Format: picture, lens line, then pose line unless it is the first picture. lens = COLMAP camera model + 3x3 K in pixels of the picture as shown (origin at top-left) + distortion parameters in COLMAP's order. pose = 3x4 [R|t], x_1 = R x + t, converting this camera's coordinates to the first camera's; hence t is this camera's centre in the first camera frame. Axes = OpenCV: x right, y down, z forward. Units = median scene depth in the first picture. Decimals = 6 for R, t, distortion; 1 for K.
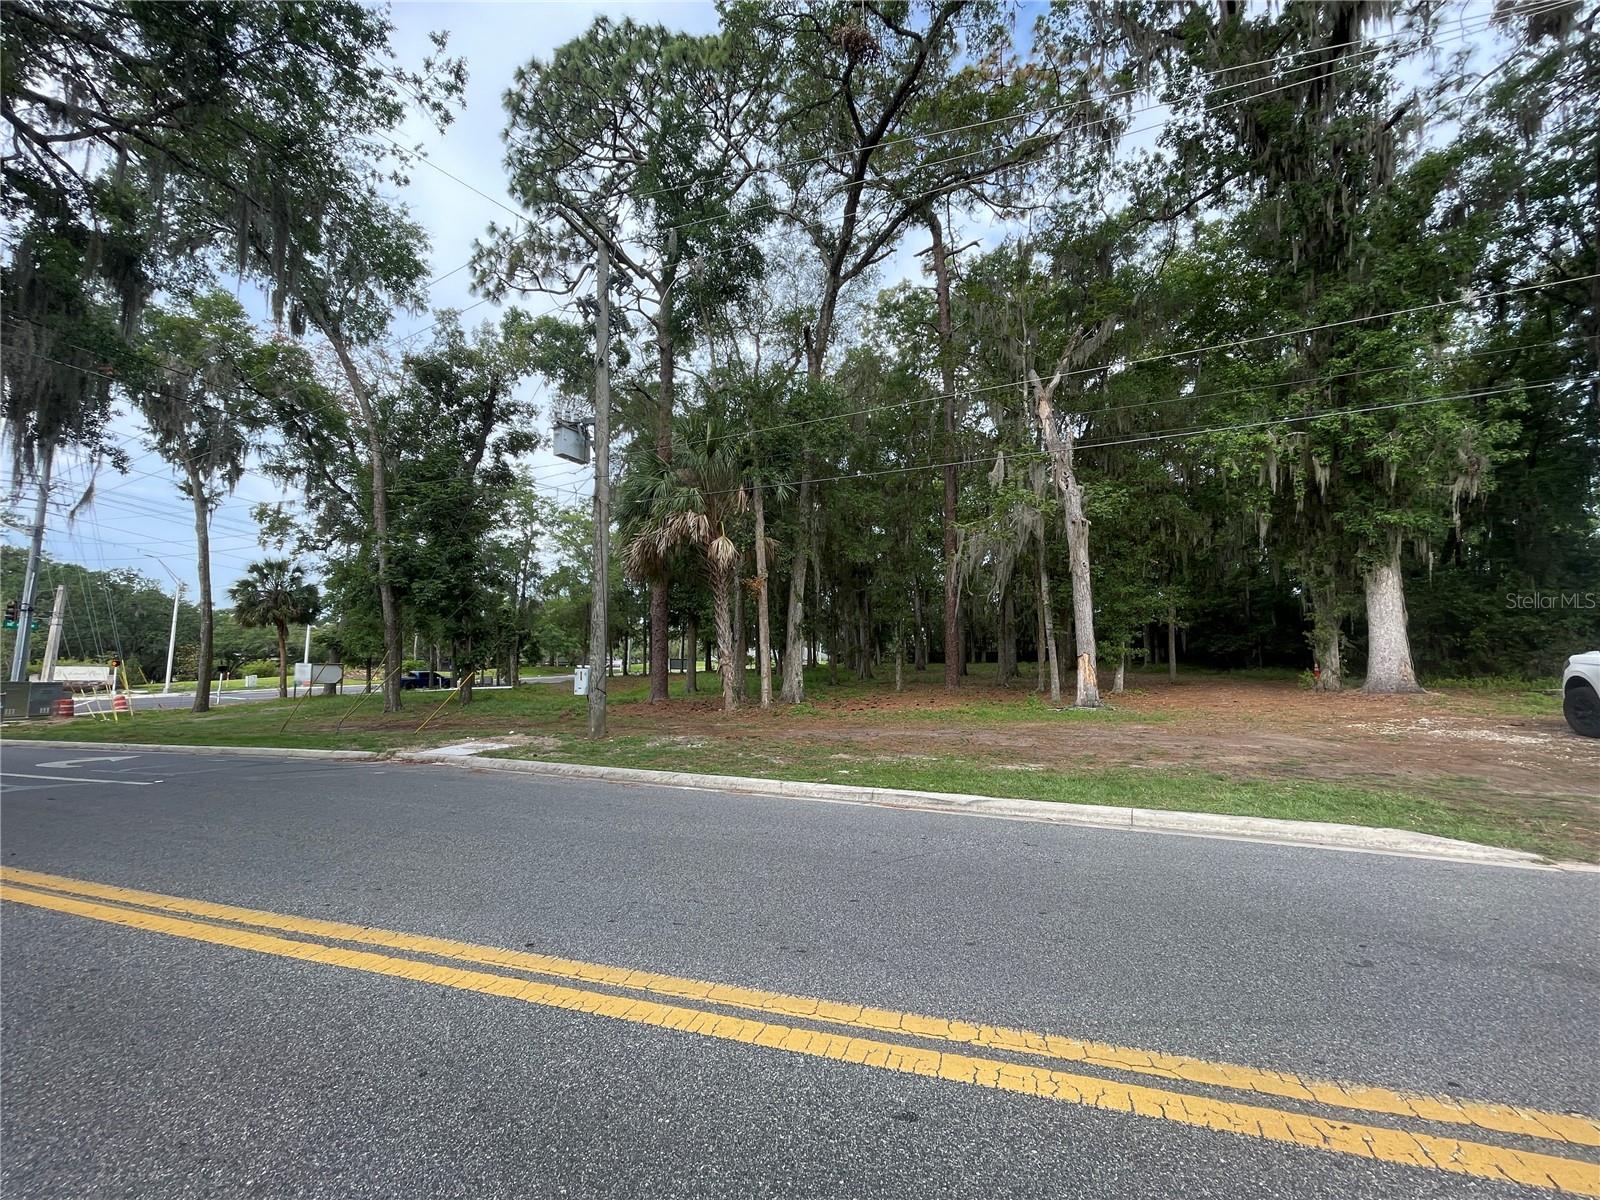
lens RADIAL K [[644.4, 0, 798.0], [0, 644.4, 597.5], [0, 0, 1]] dist [-0.003823, 0.001045]
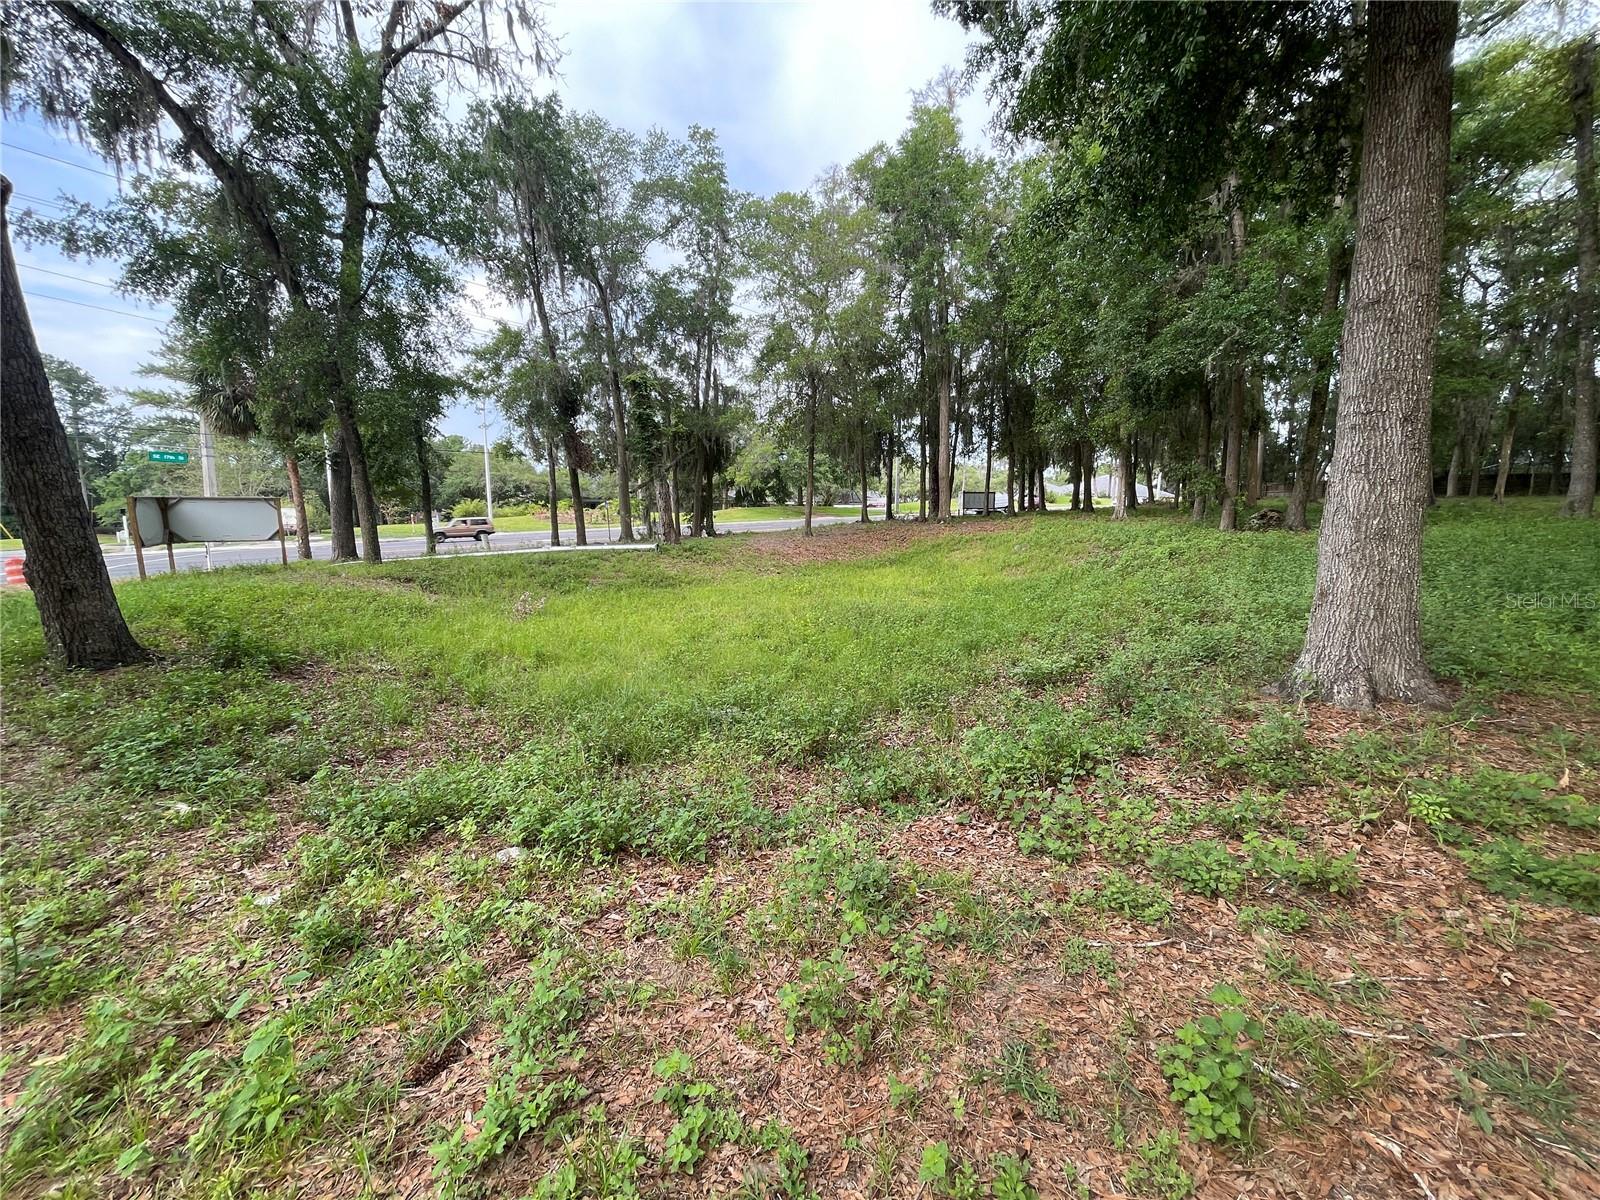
lens RADIAL K [[644.4, 0, 798.0], [0, 644.4, 597.5], [0, 0, 1]] dist [-0.003823, 0.001045]
pose [[0.920385, 0.049155, -0.387912, -0.362716], [0.046953, 0.970994, 0.234447, 0.153380], [0.388185, -0.233995, 0.891380, 1.347928]]
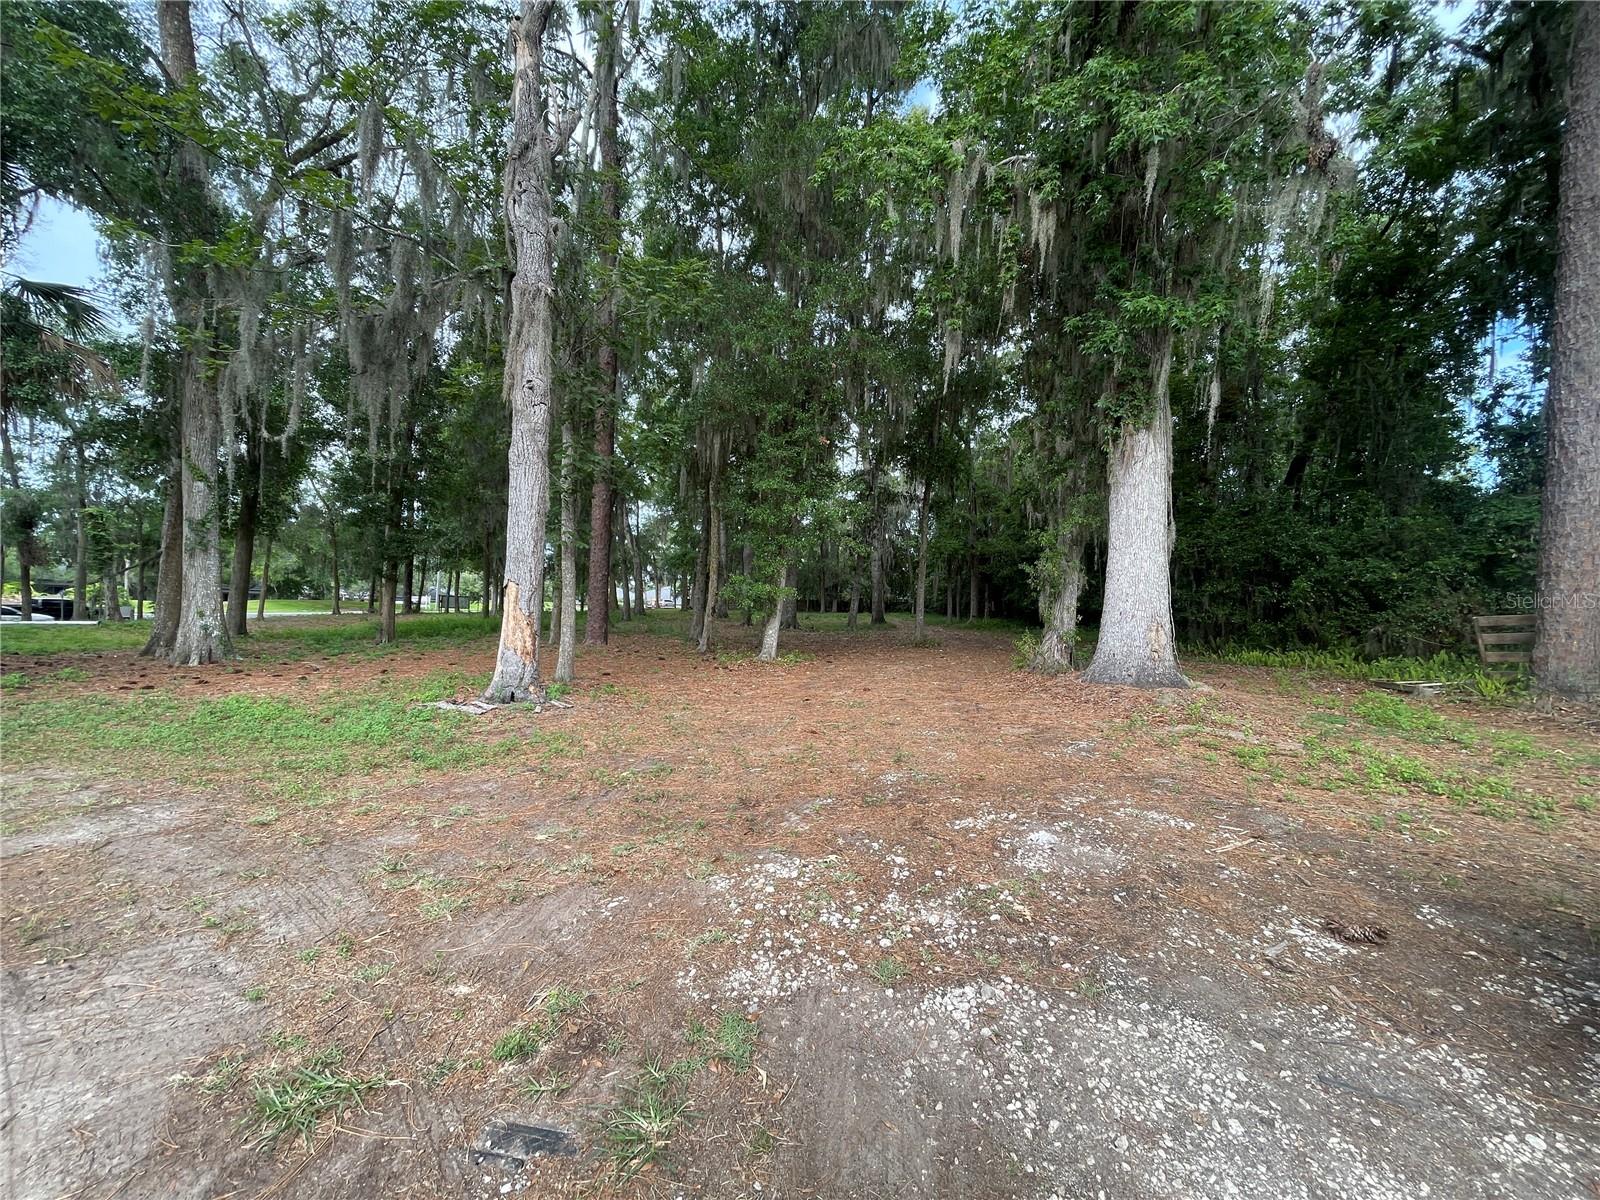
lens RADIAL K [[644.6, 0, 798.3], [0, 644.6, 598.6], [0, 0, 1]] dist [-0.002433, -0.000376]
pose [[0.989617, 0.034946, 0.139419, 0.482392], [-0.046596, 0.995609, 0.081193, 0.043219], [-0.135969, -0.086846, 0.986899, 0.442494]]
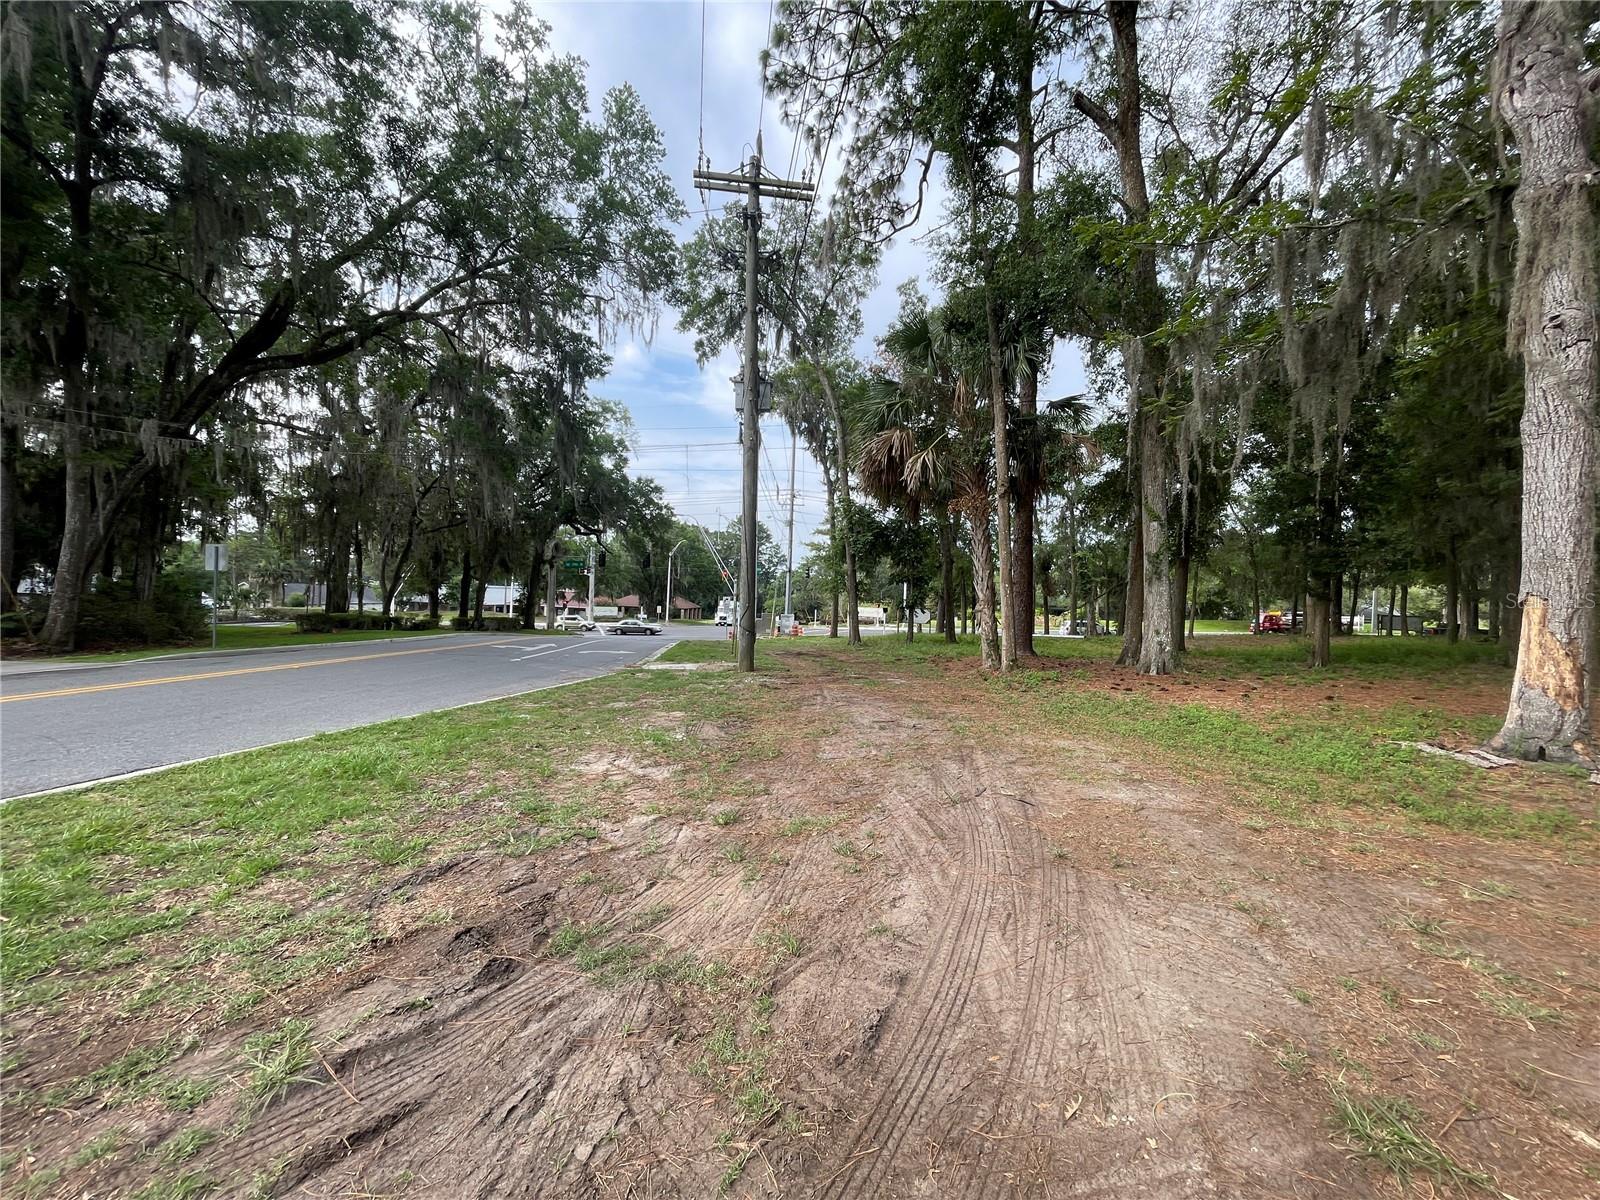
lens RADIAL K [[644.4, 0, 798.0], [0, 644.4, 597.5], [0, 0, 1]] dist [-0.003823, 0.001045]
pose [[0.456068, 0.004706, -0.889932, 0.466415], [0.061942, 0.997393, 0.037018, 0.042401], [0.887787, -0.072007, 0.454588, 0.427022]]
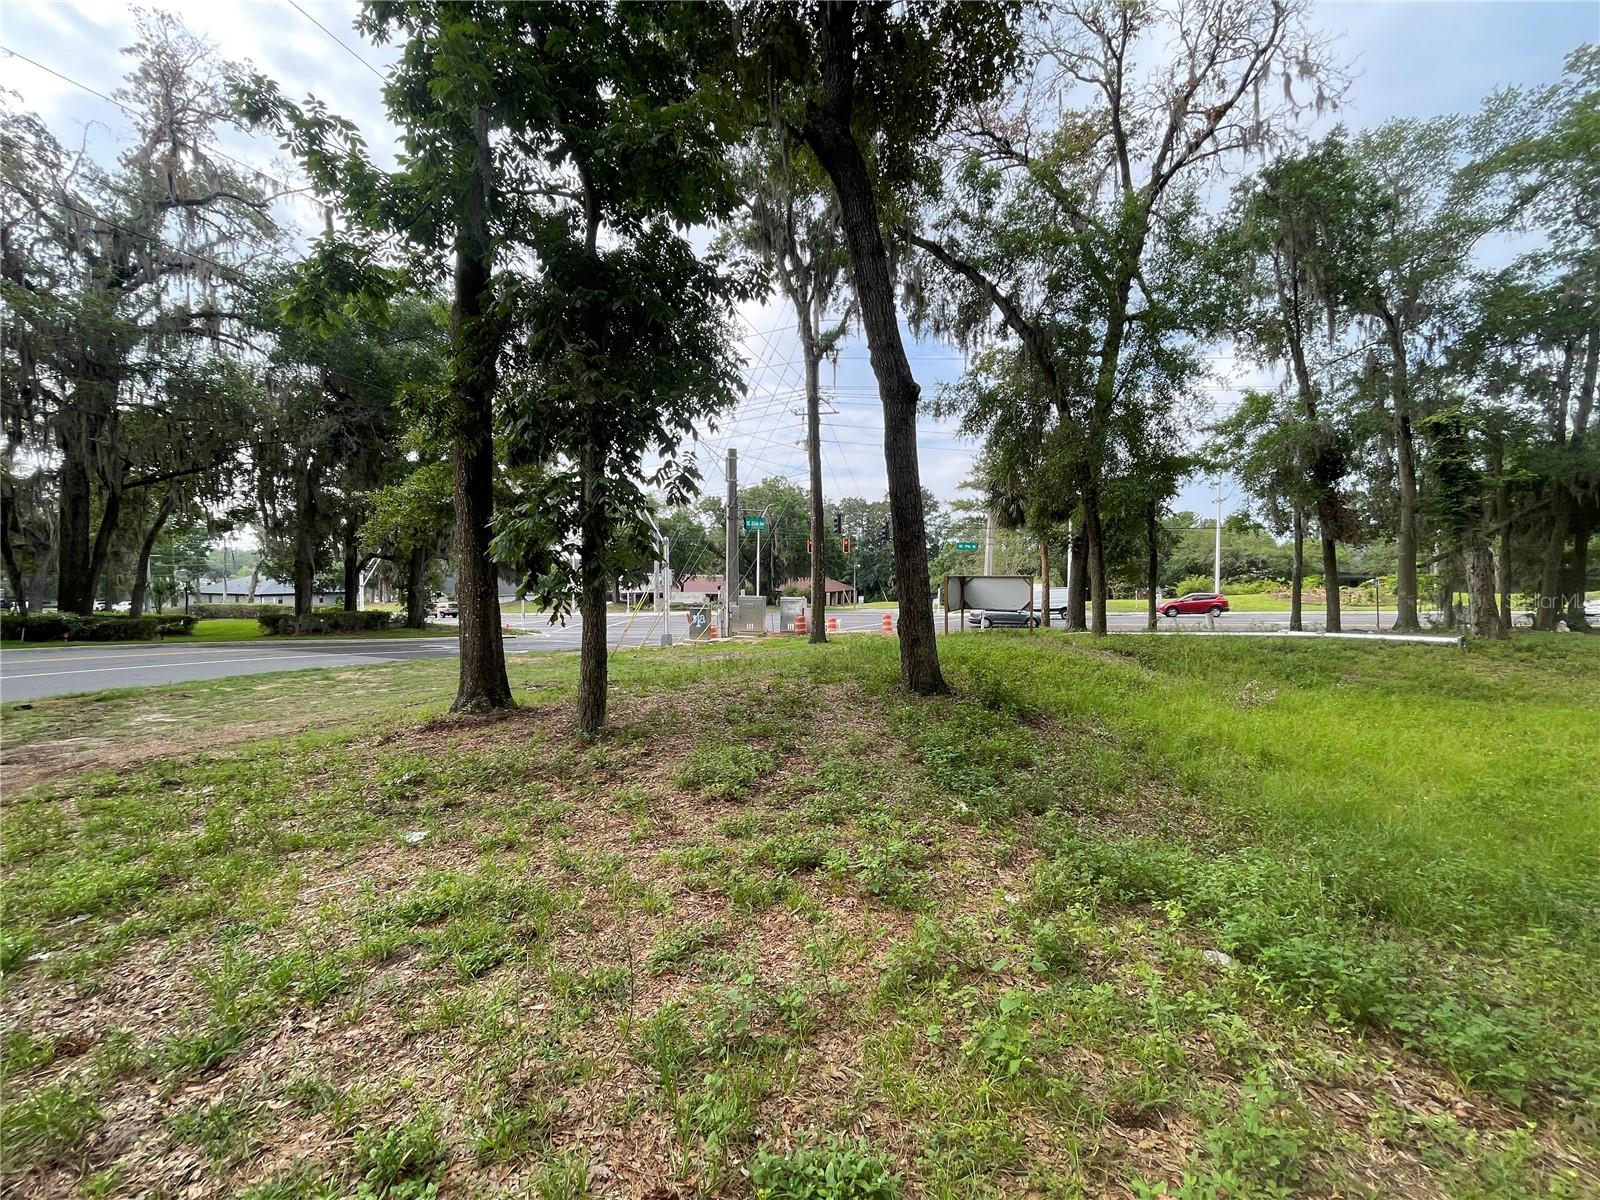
lens RADIAL K [[644.6, 0, 798.3], [0, 644.6, 598.6], [0, 0, 1]] dist [-0.002433, -0.000376]
pose [[0.150697, 0.022740, -0.988318, -0.356078], [0.101872, 0.994056, 0.038405, 0.149879], [0.983317, -0.106469, 0.147484, 1.338945]]
